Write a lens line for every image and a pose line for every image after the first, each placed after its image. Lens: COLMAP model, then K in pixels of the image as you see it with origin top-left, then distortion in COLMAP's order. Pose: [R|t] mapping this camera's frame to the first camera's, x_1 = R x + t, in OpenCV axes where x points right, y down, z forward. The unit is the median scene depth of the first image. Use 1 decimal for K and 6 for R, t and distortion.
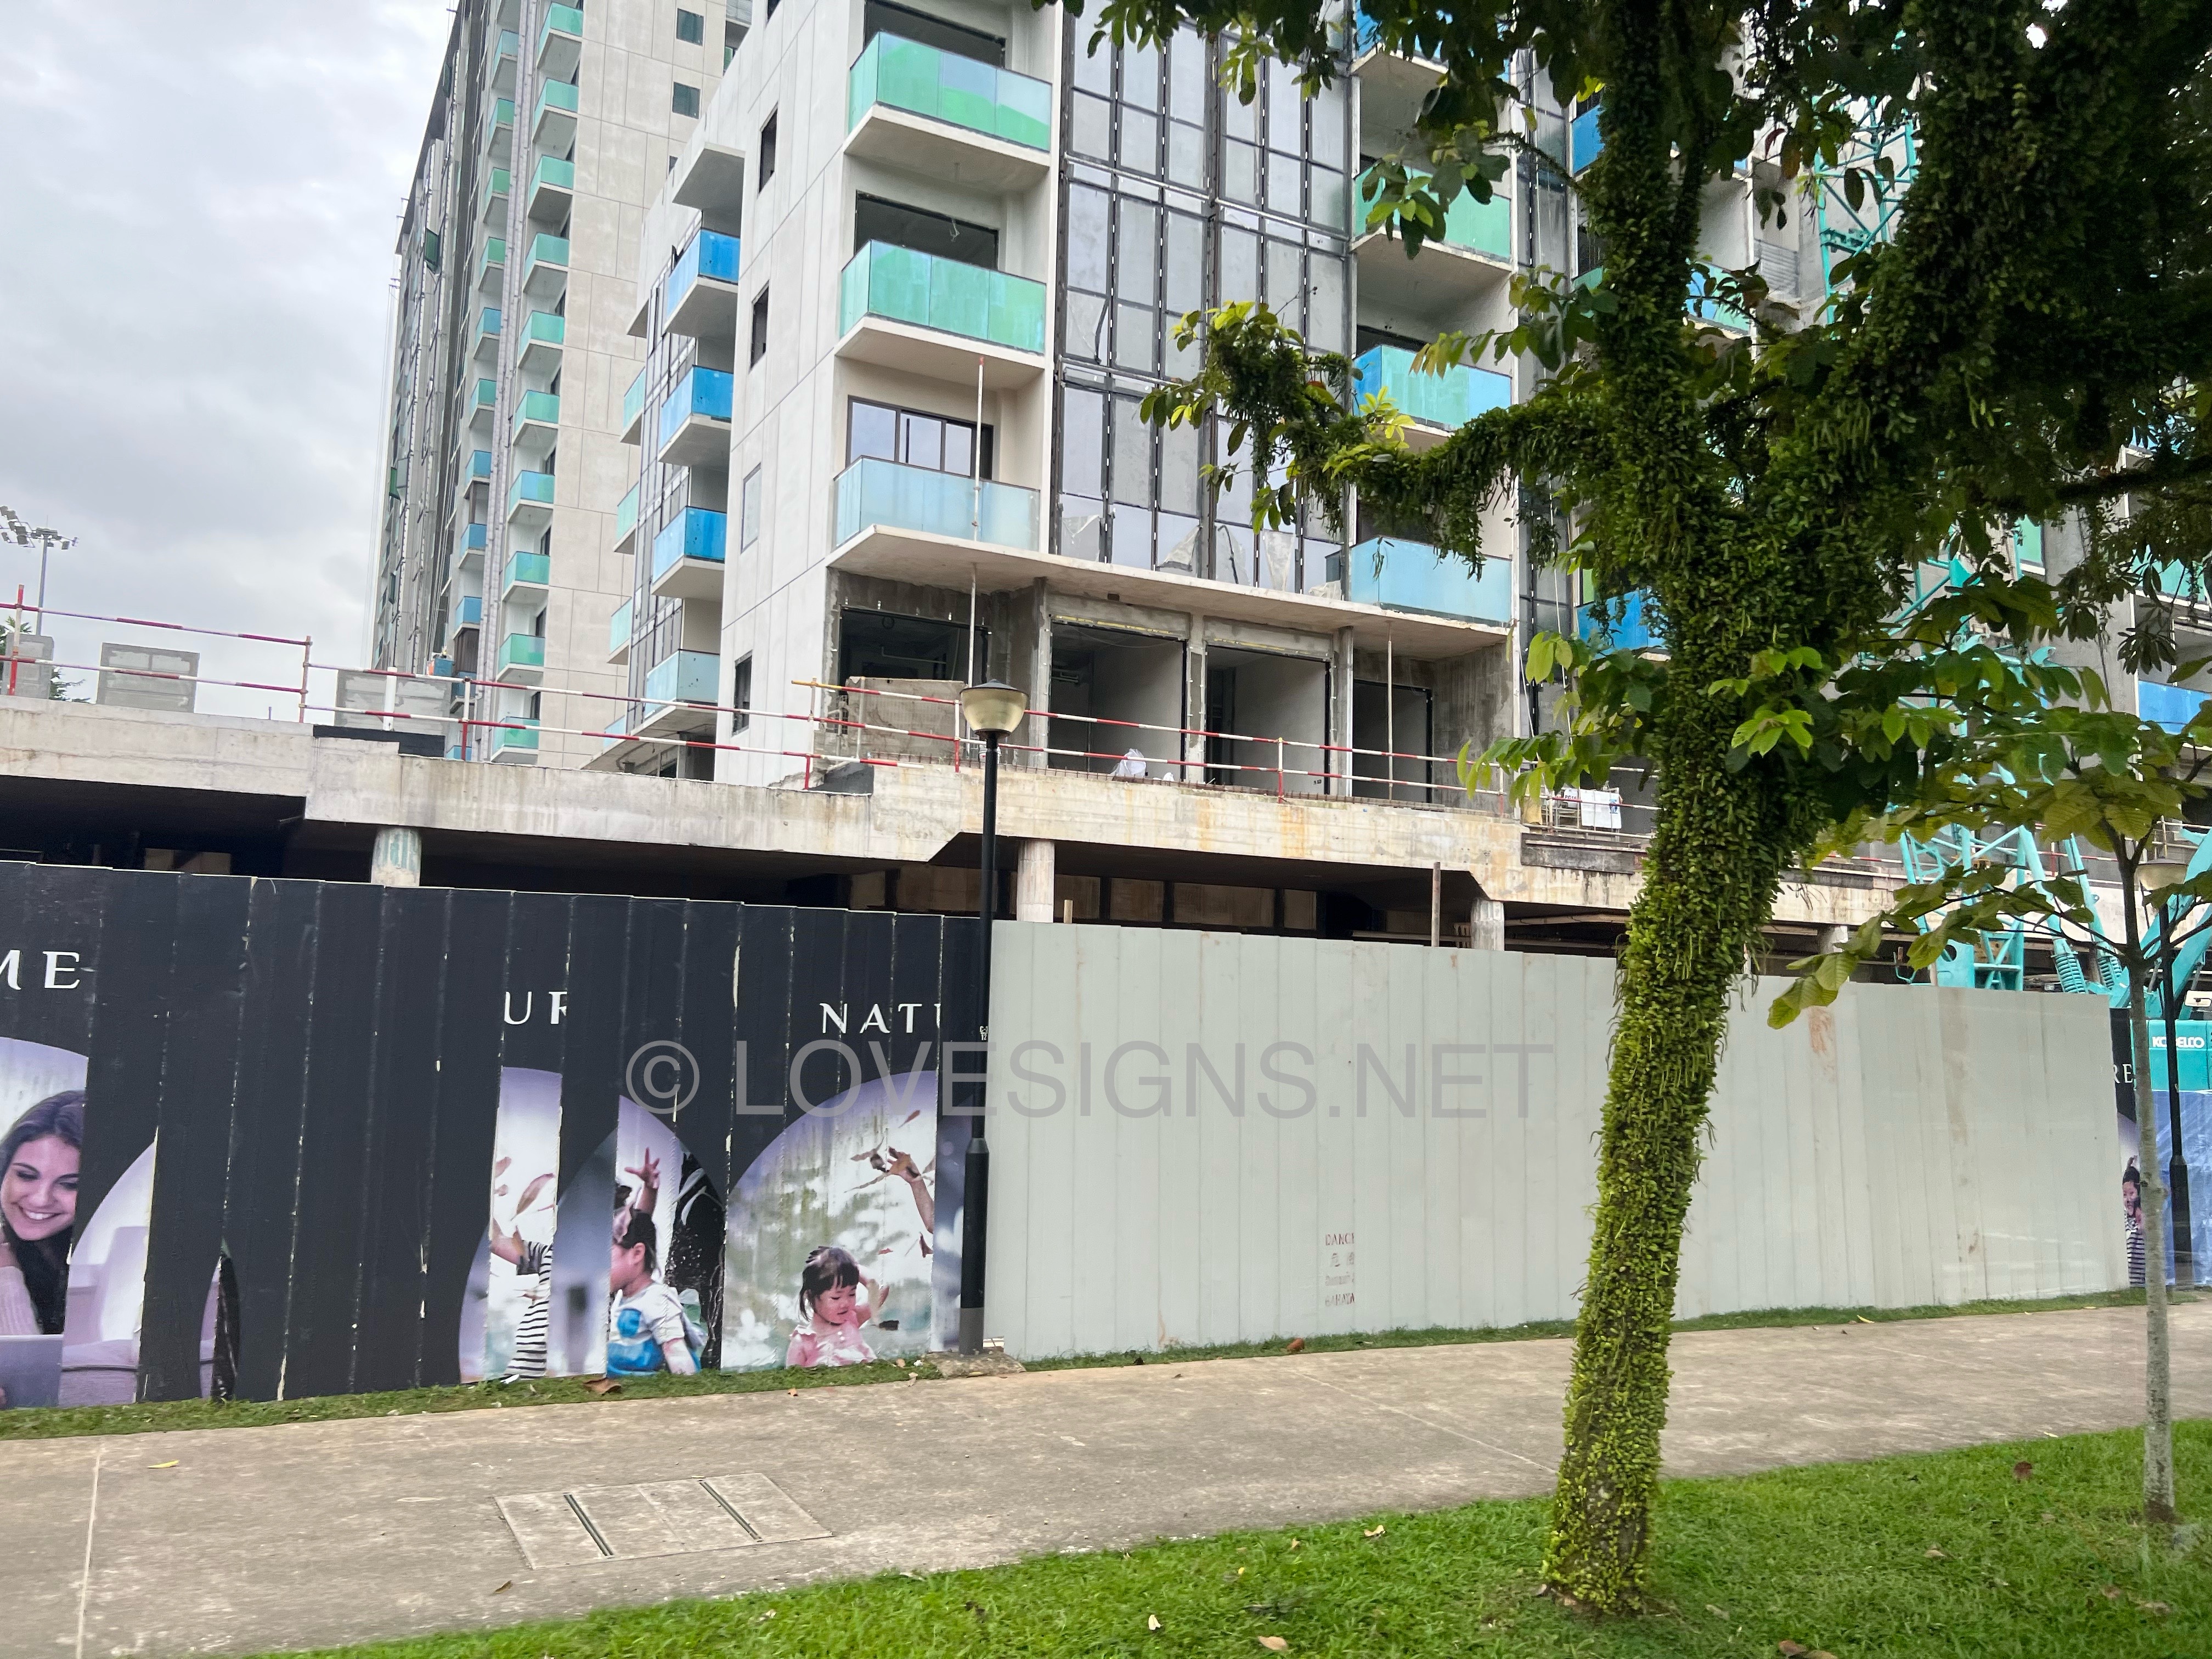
lens RADIAL K [[1677.1, 0, 1111.0], [0, 1677.1, 842.9], [0, 0, 1]] dist [0.055529, -0.060816]
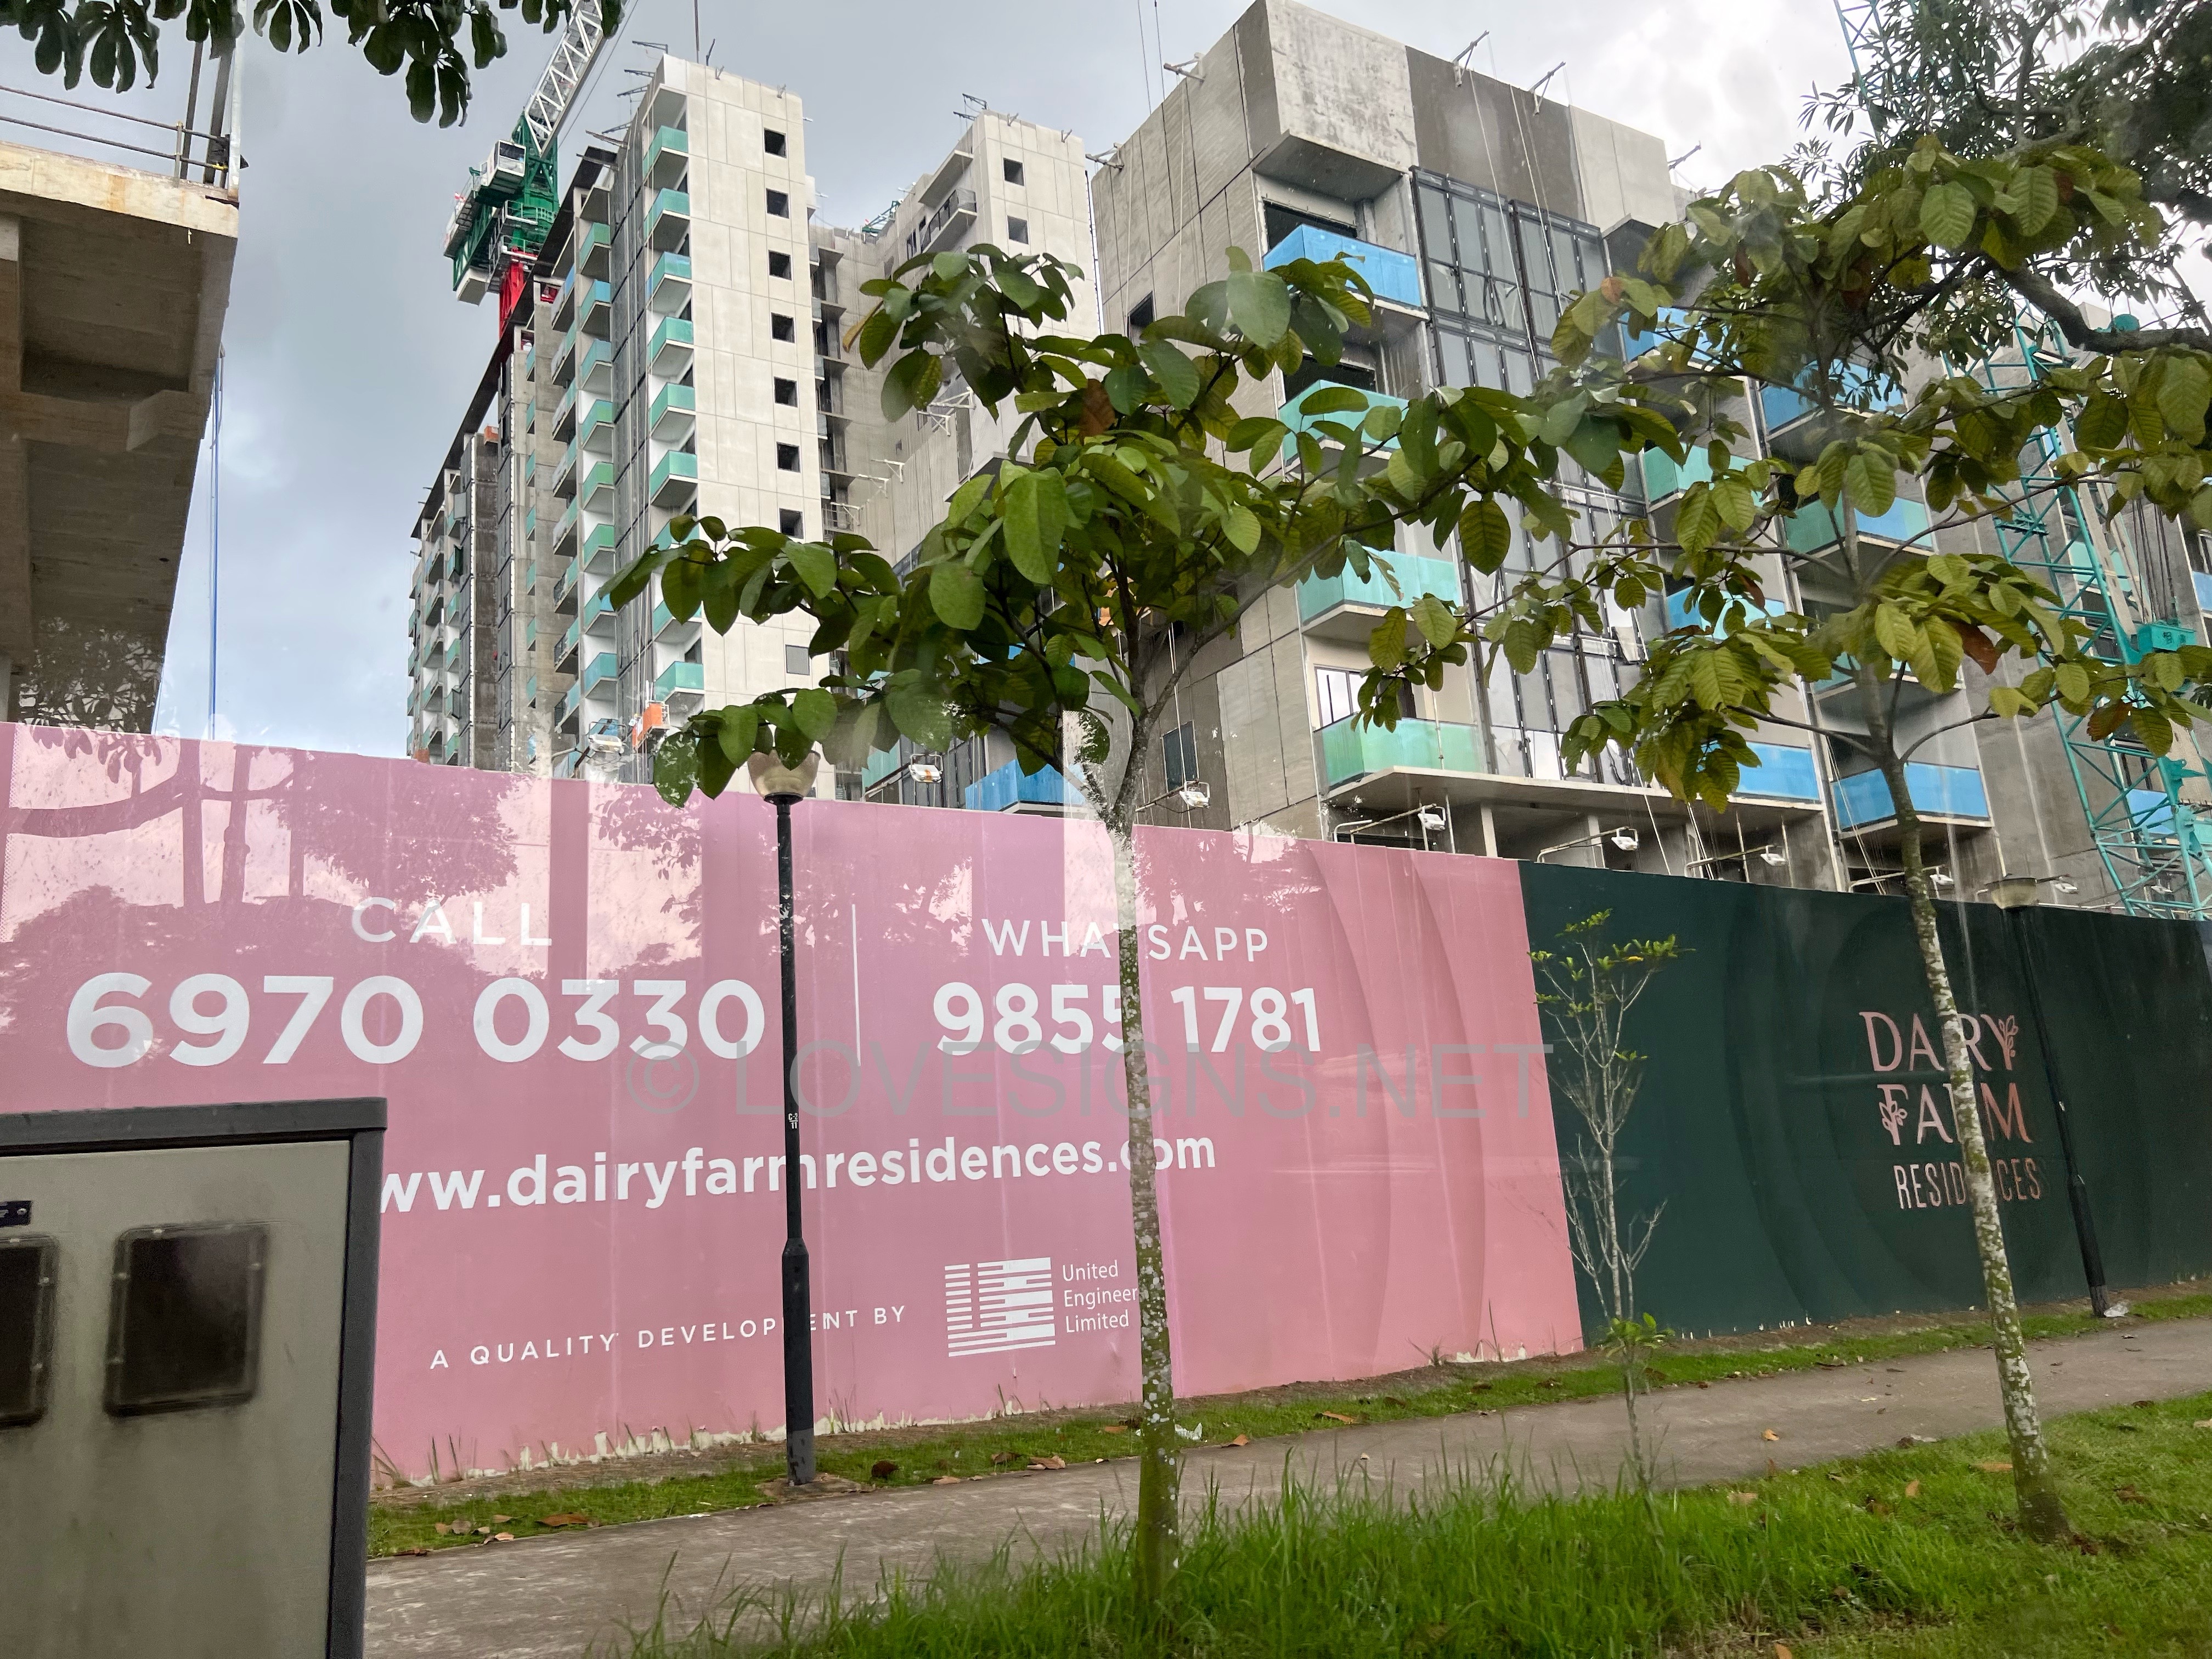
lens RADIAL K [[1677.1, 0, 1098.5], [0, 1677.1, 854.4], [0, 0, 1]] dist [0.055529, -0.060816]
pose [[0.994416, -0.087984, 0.058270, -0.377293], [0.093780, 0.989976, -0.105611, -0.011683], [-0.048393, 0.110486, 0.992699, -0.188484]]
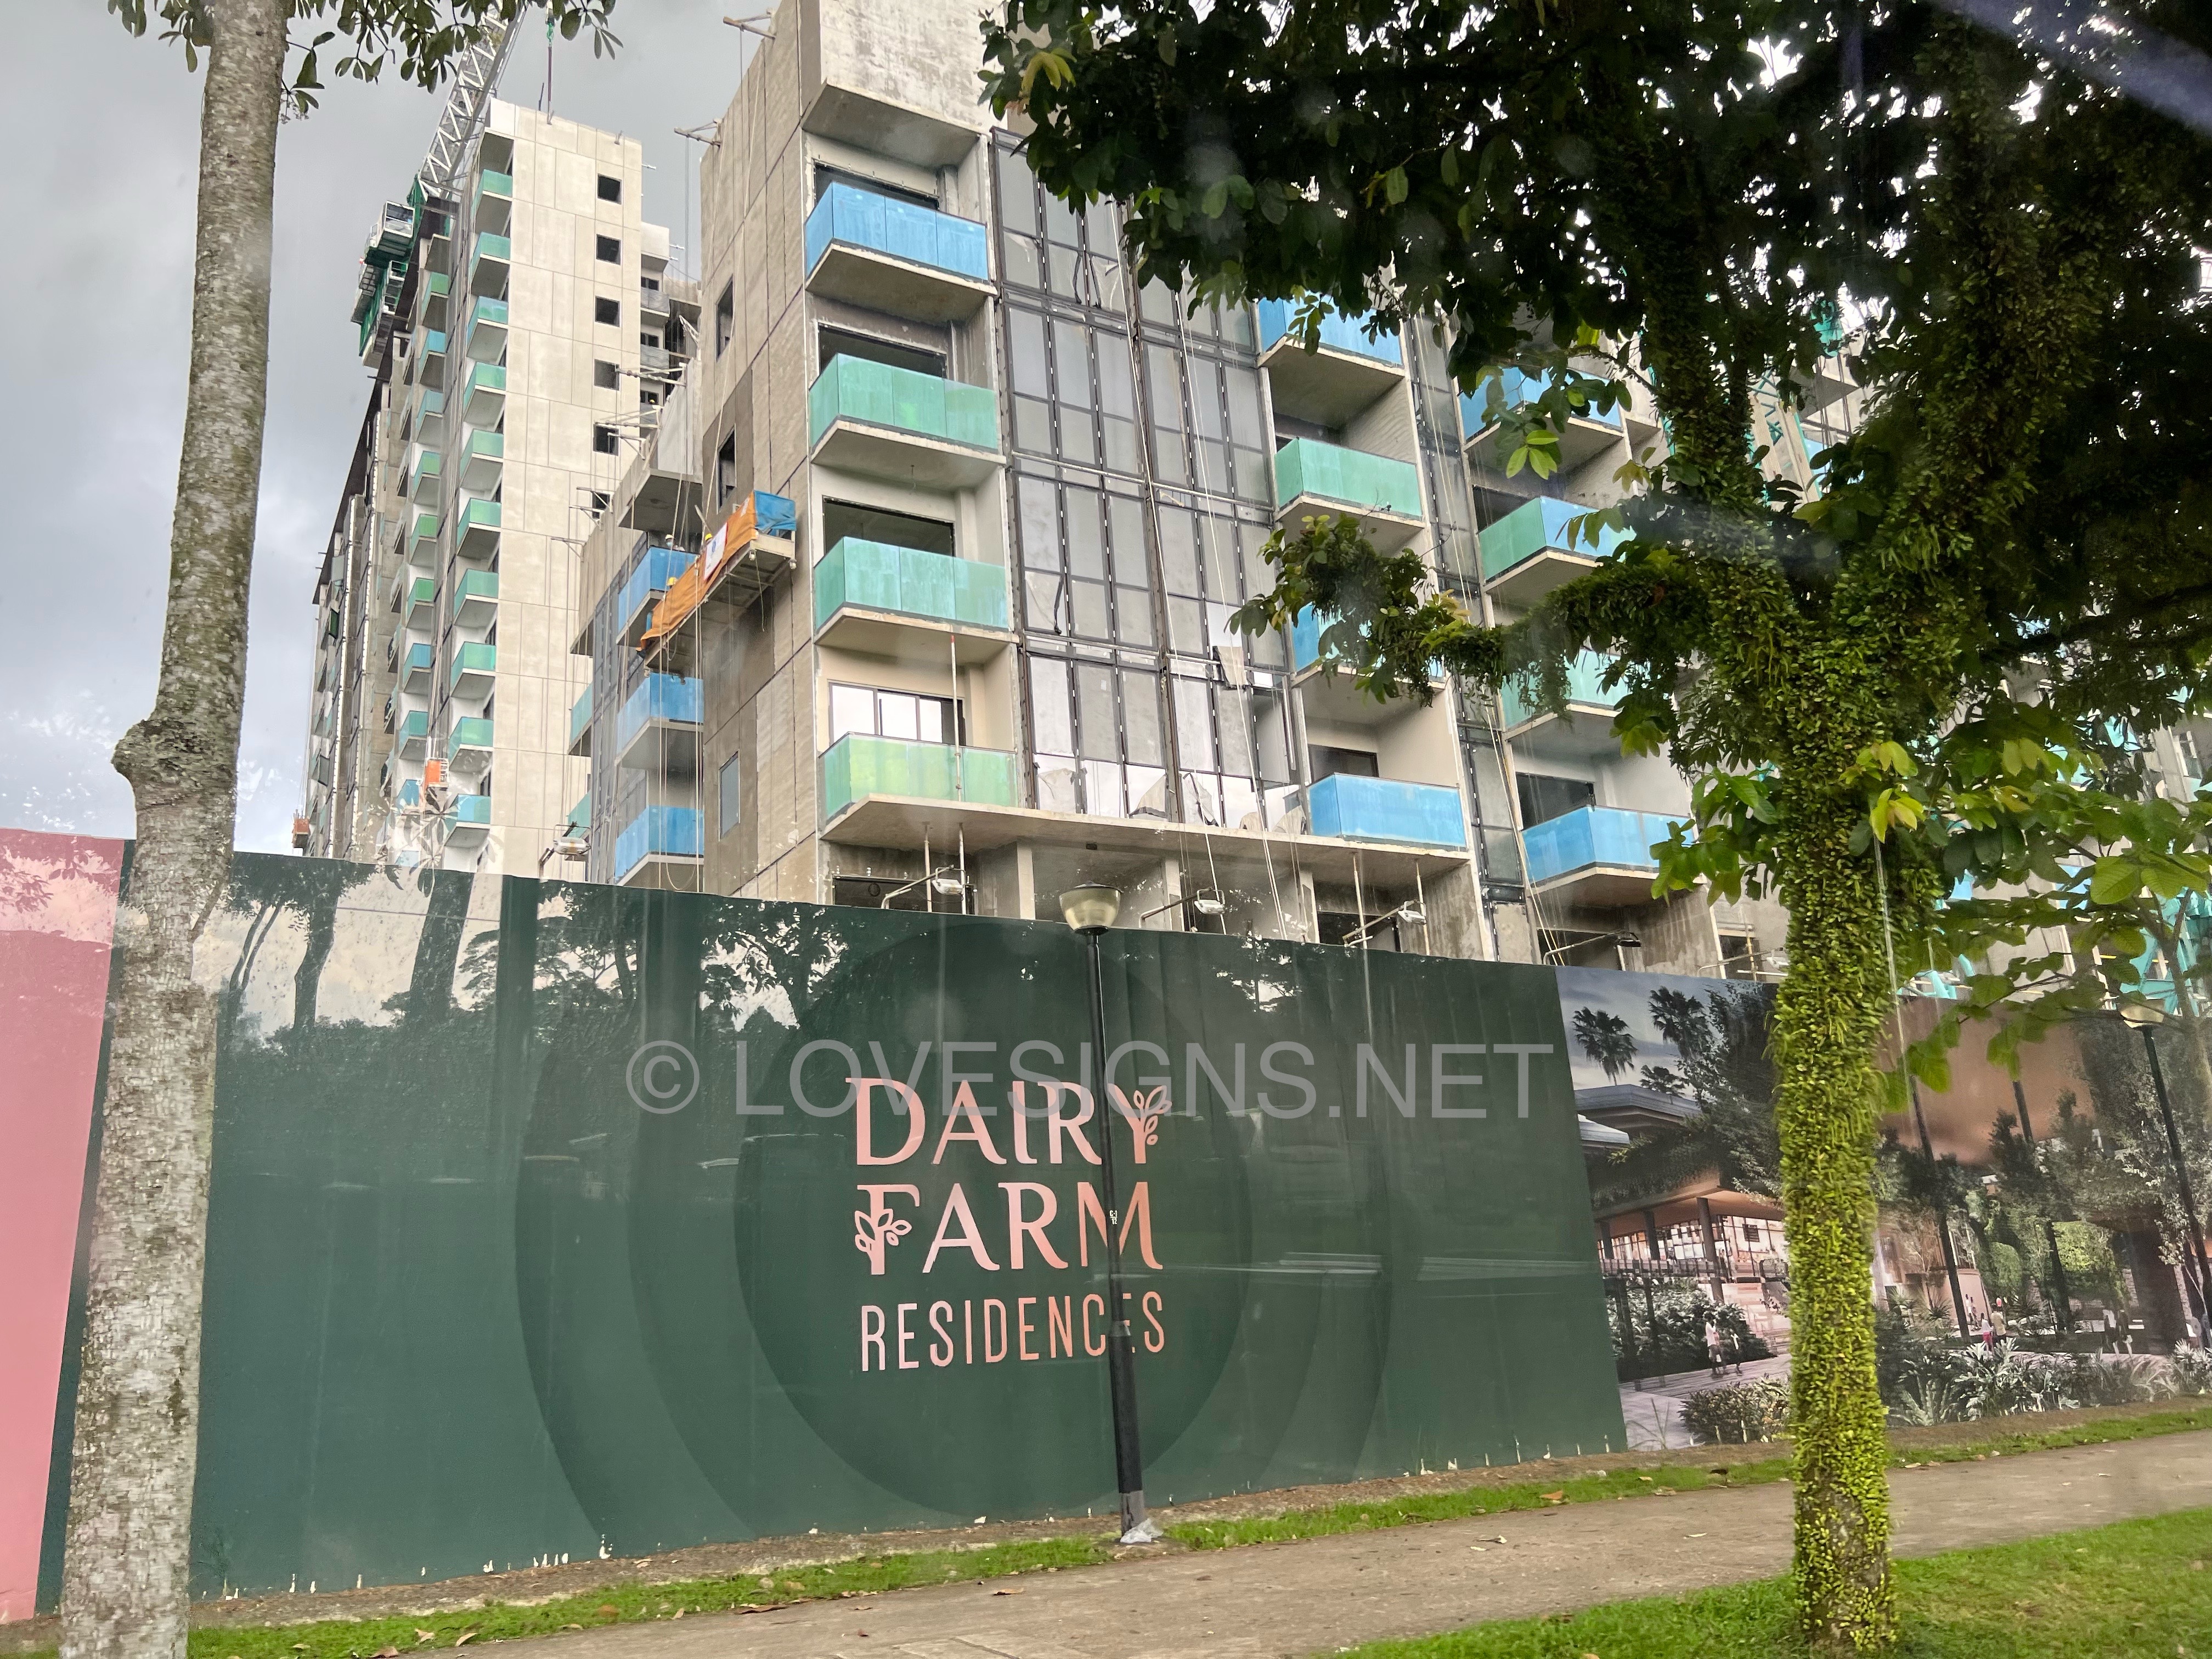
lens RADIAL K [[1677.1, 0, 1110.1], [0, 1677.1, 841.8], [0, 0, 1]] dist [0.055529, -0.060816]
pose [[0.995339, -0.079238, 0.054971, -0.043140], [0.087279, 0.982600, -0.163952, 0.020861], [-0.041023, 0.167986, 0.984935, -0.023215]]
